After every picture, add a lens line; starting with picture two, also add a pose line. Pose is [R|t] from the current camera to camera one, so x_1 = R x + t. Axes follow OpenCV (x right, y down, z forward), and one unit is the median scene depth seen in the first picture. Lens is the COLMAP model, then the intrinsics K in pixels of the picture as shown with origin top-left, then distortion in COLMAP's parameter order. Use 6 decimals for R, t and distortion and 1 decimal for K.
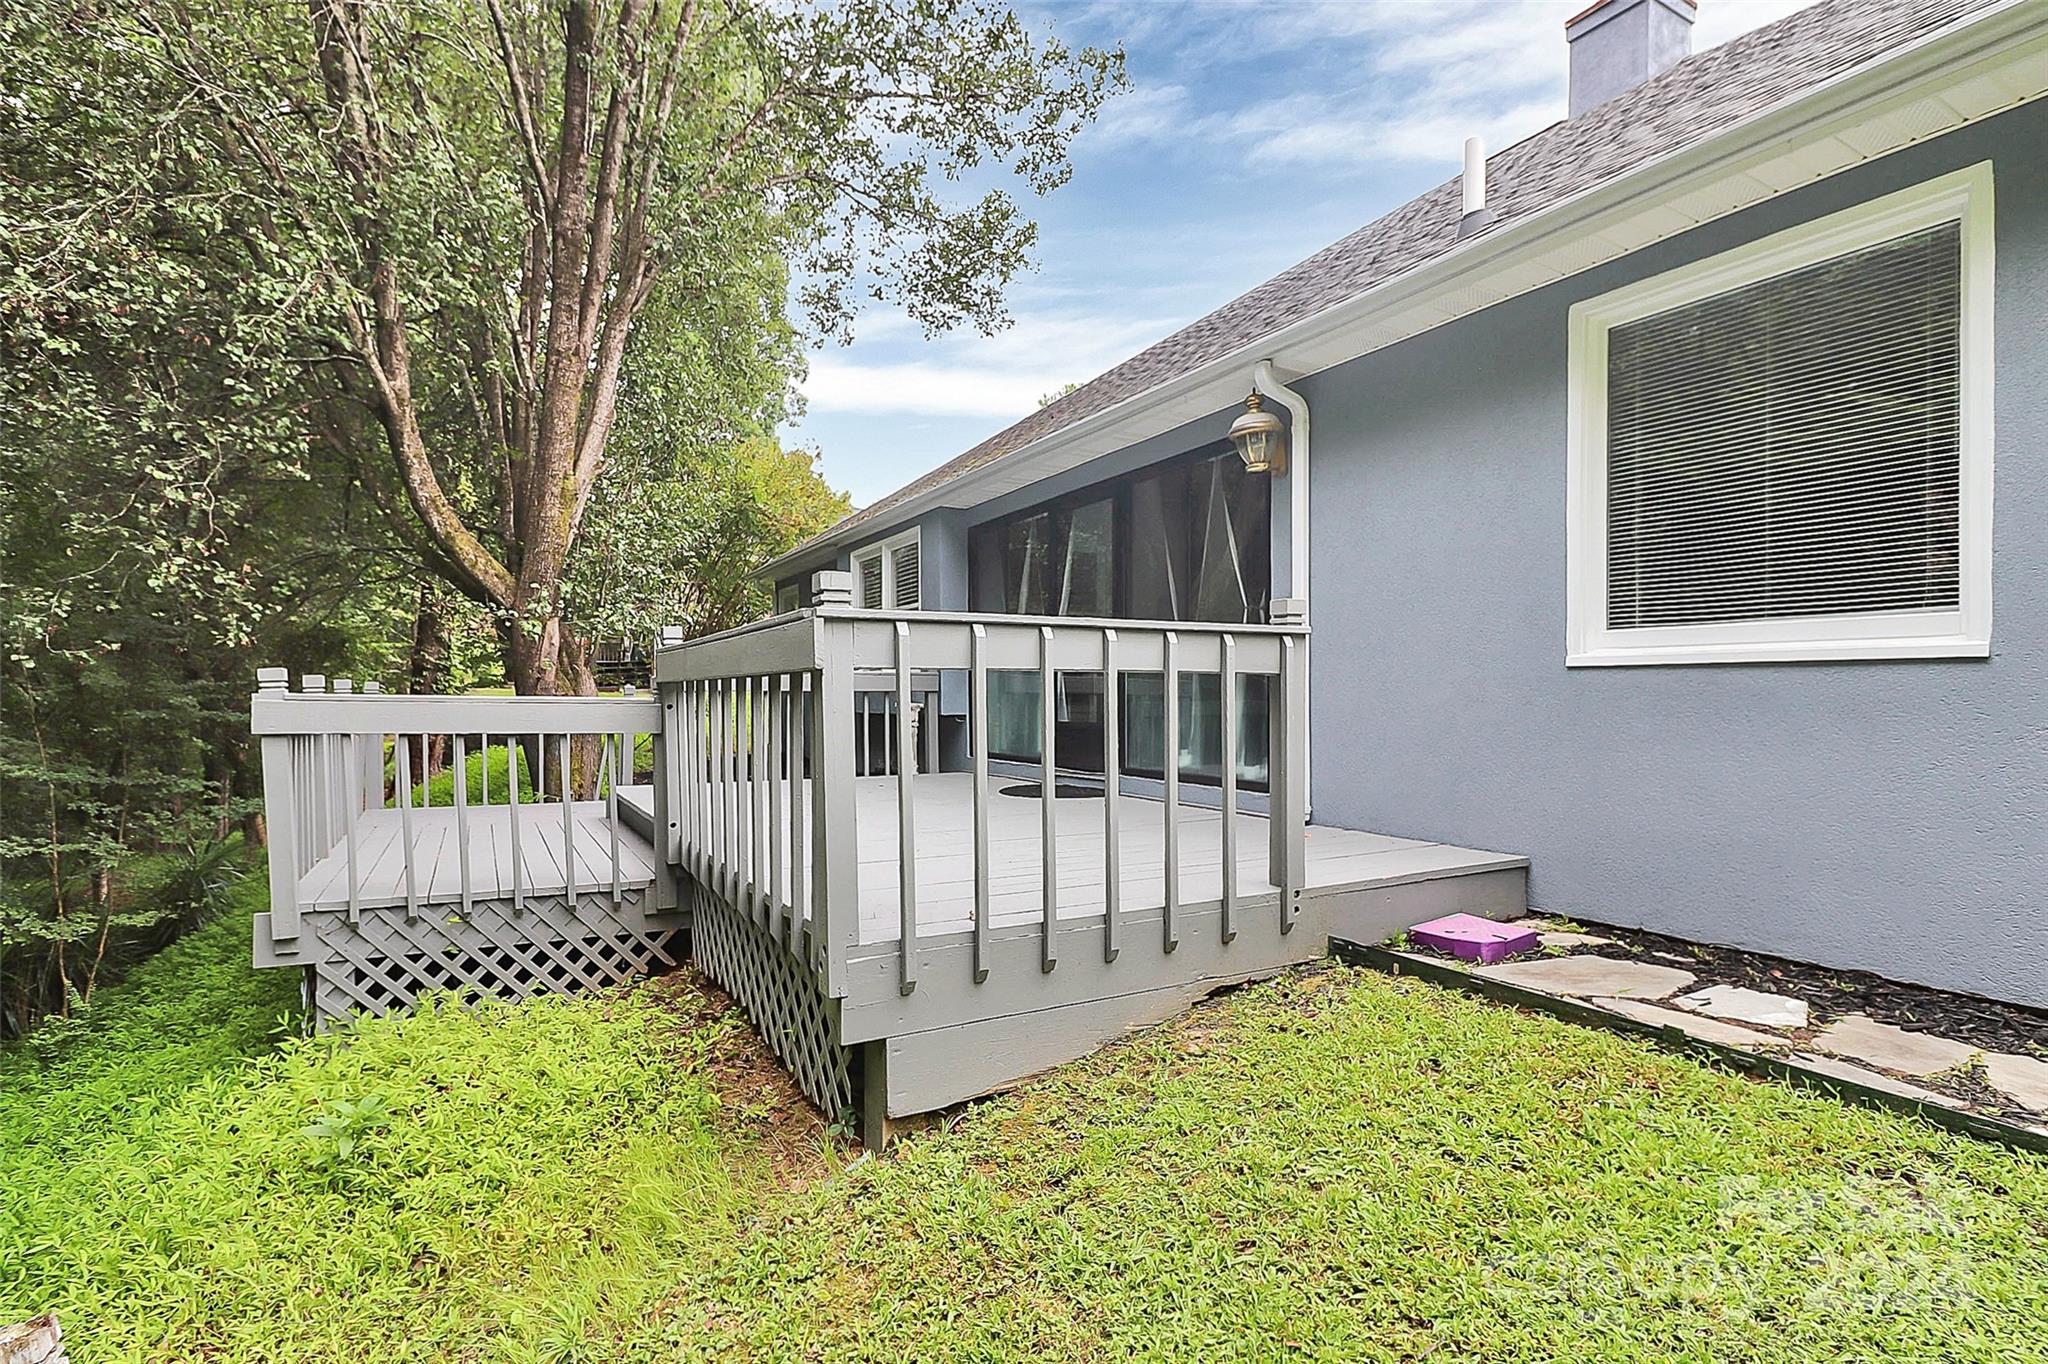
lens RADIAL K [[989.4, 0, 1016.4], [0, 989.4, 697.6], [0, 0, 1]] dist [0.001132, -0.006918]
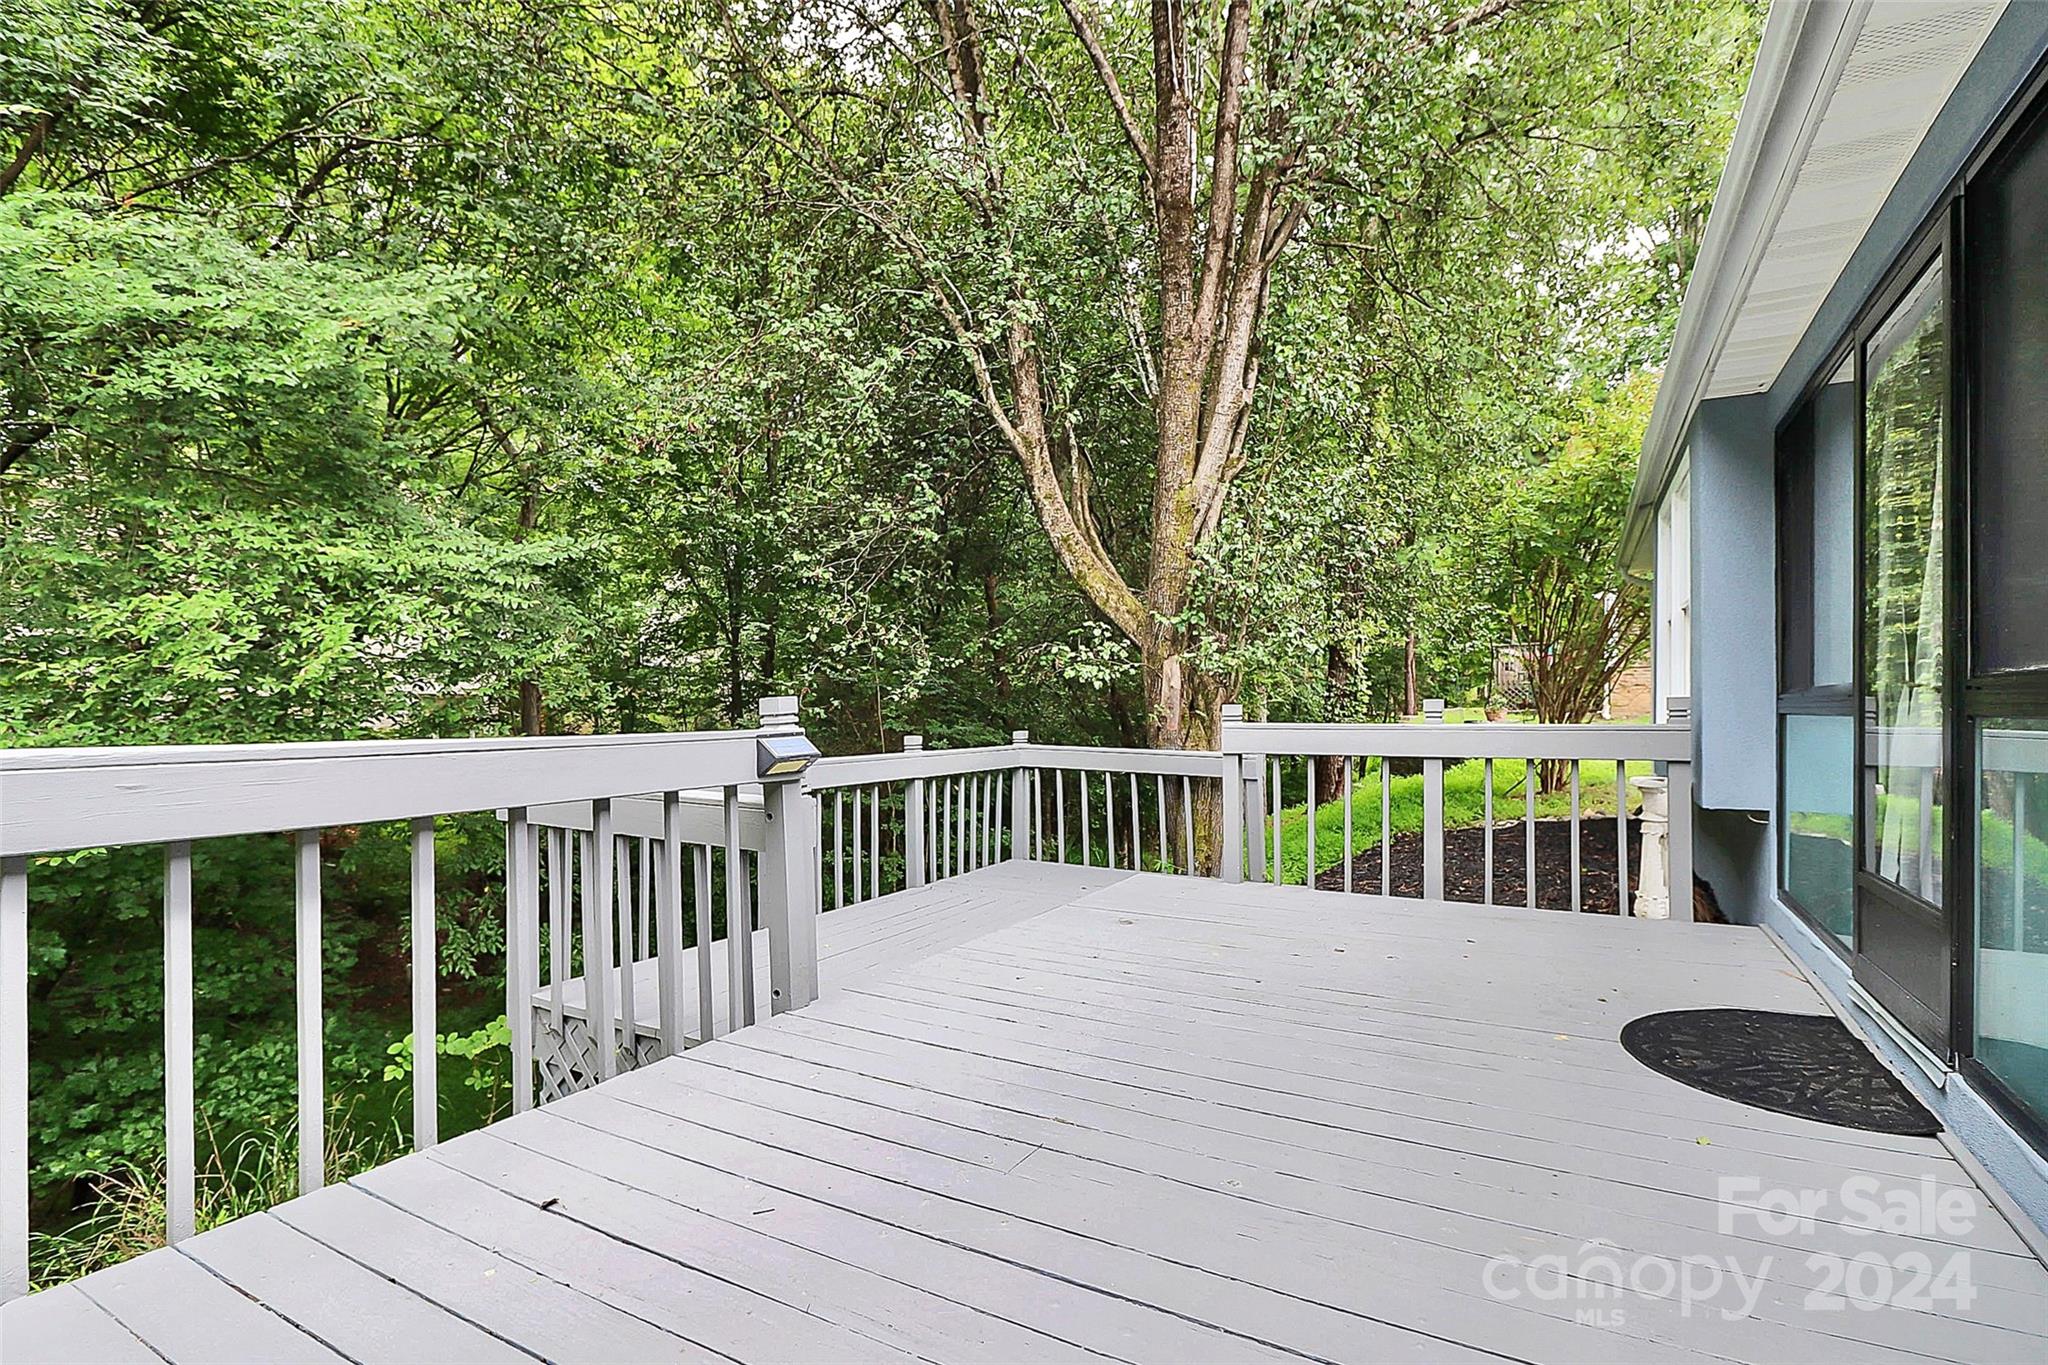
lens RADIAL K [[989.4, 0, 1016.4], [0, 989.4, 698.1], [0, 0, 1]] dist [0.001132, -0.006918]
pose [[0.526327, -0.010969, -0.850211, 0.284130], [0.003275, 0.999936, -0.010874, -0.055917], [0.850276, 0.002939, 0.526329, 0.686927]]
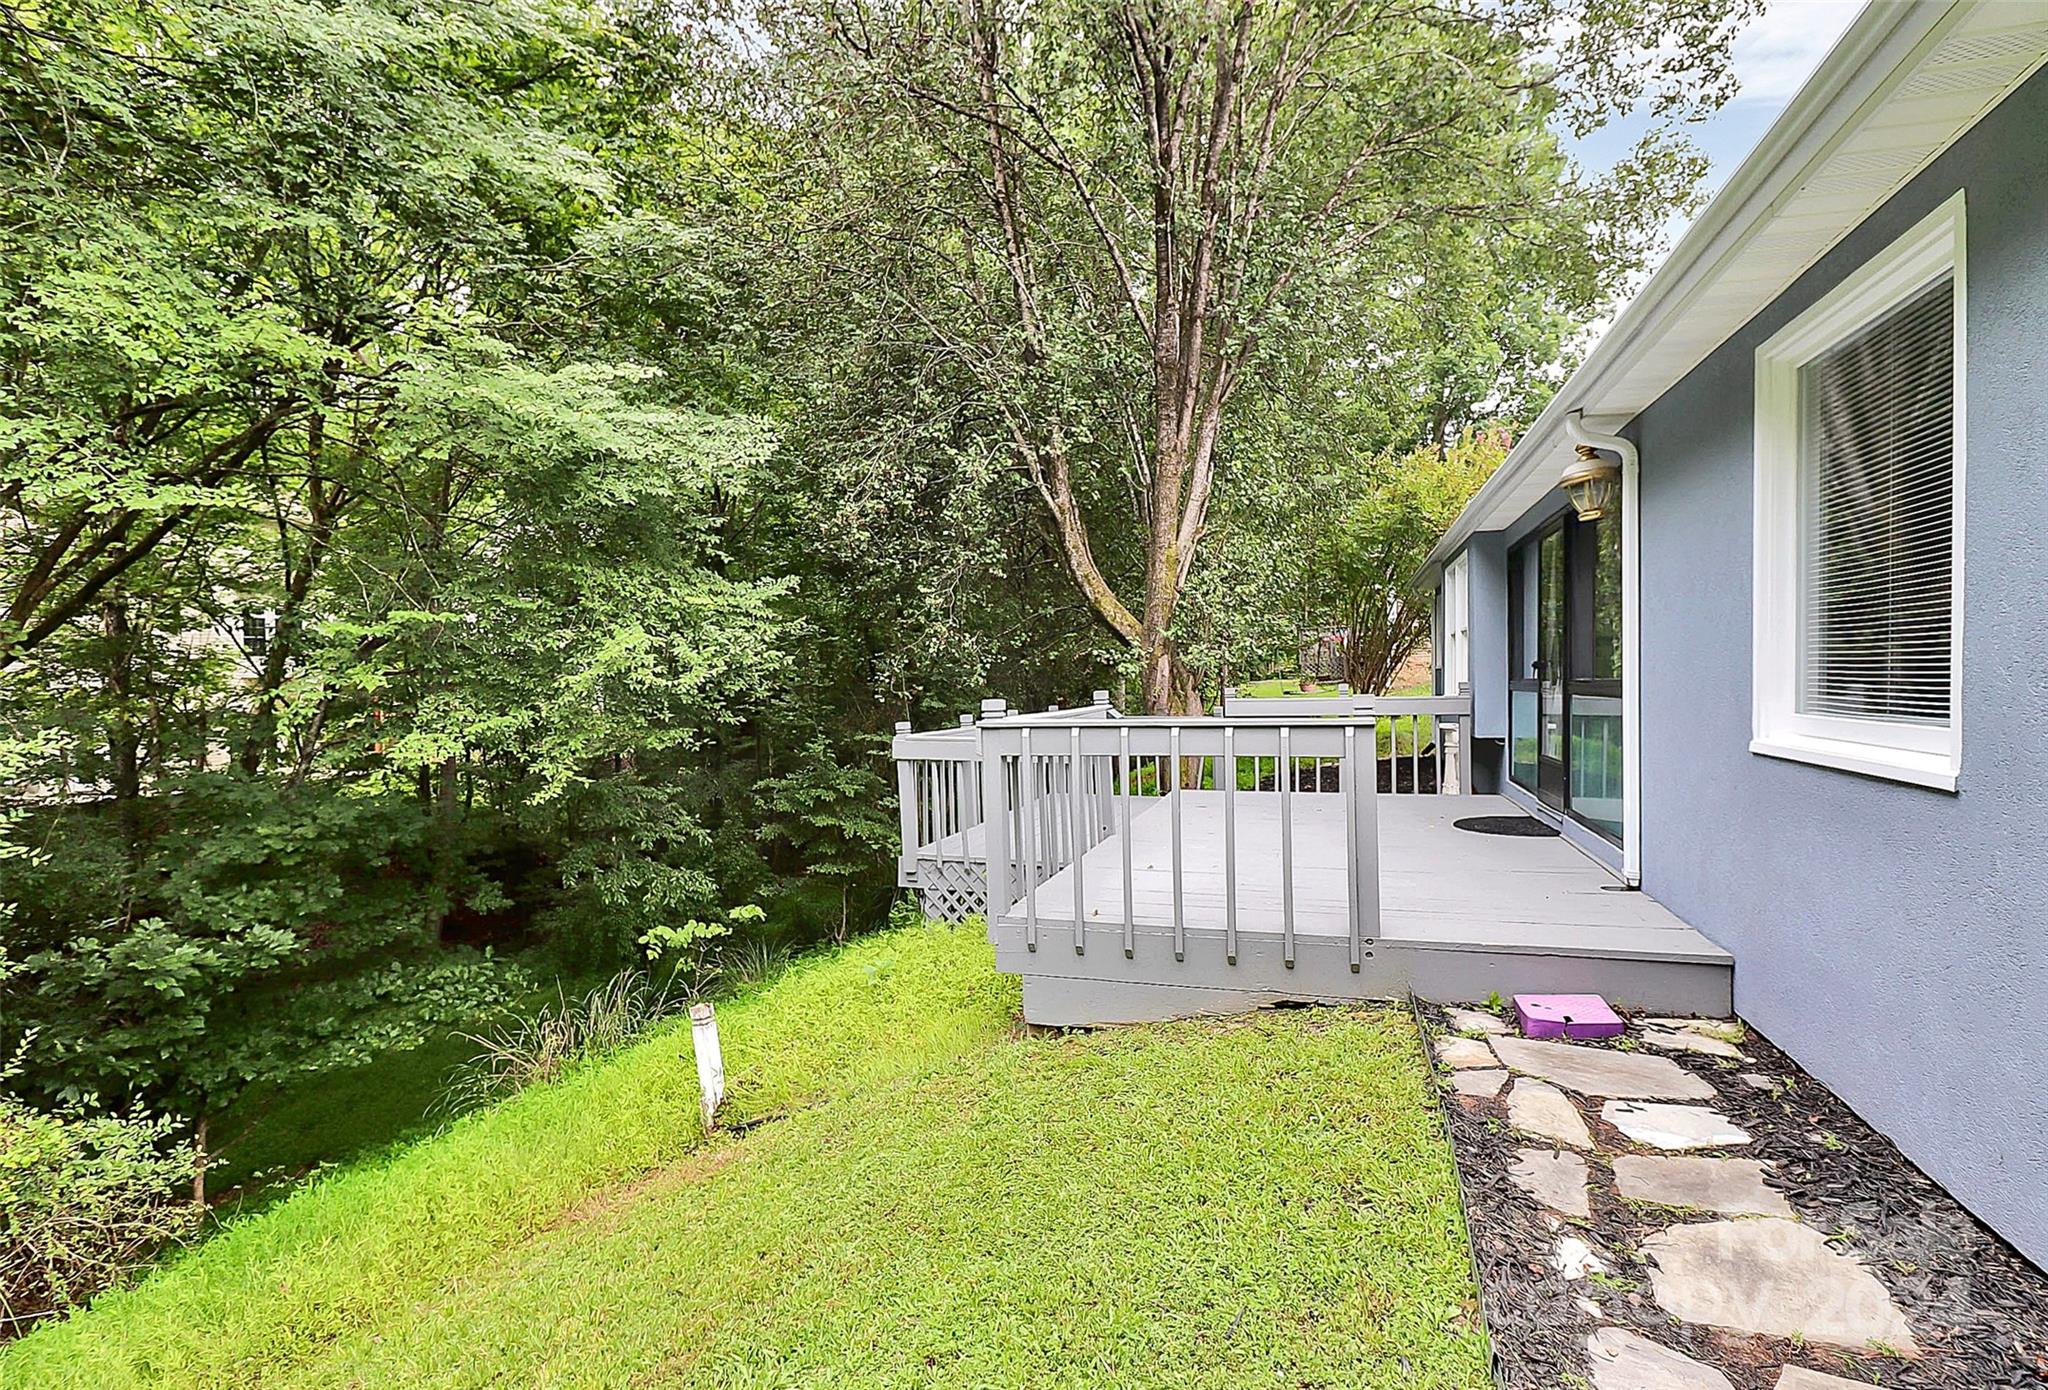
lens RADIAL K [[1008.9, 0, 1024.0], [0, 1008.9, 695.0], [0, 0, 1]] dist [0.000632, -0.000336]
pose [[0.691003, -0.000359, -0.722852, 0.575907], [0.017118, 0.999728, 0.015867, -0.082161], [0.722650, -0.023338, 0.690820, -0.088710]]
